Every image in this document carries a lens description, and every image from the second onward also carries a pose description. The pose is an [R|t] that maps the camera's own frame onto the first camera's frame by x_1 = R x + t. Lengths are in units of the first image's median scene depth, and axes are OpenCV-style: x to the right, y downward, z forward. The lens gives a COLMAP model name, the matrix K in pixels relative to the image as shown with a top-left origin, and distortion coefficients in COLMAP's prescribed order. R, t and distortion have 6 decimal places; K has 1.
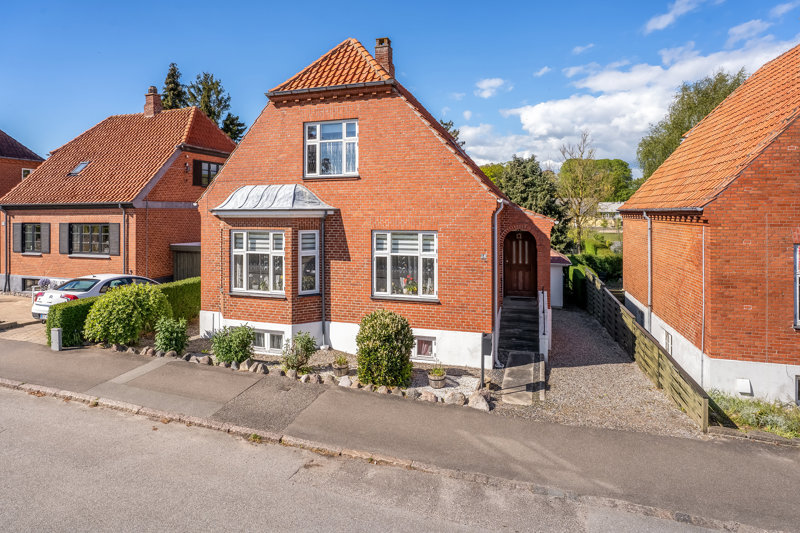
lens RADIAL K [[409.5, 0, 400.1], [0, 409.5, 262.9], [0, 0, 1]] dist [-0.035606, 0.016890]
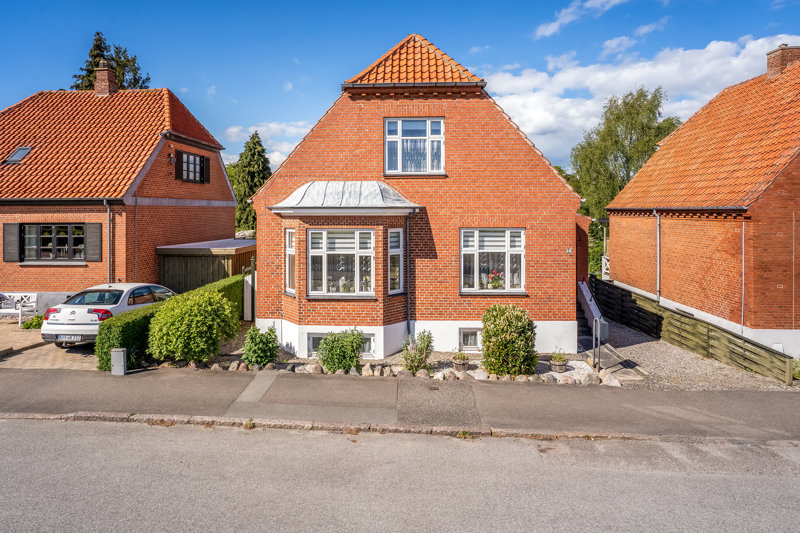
lens RADIAL K [[420.7, 0, 400.0], [0, 420.7, 266.5], [0, 0, 1]] dist [-0.041964, 0.031327]
pose [[0.970311, -0.031966, 0.239740, -0.463674], [0.029357, 0.999465, 0.014447, -0.003521], [-0.240073, -0.006980, 0.970730, 0.020706]]
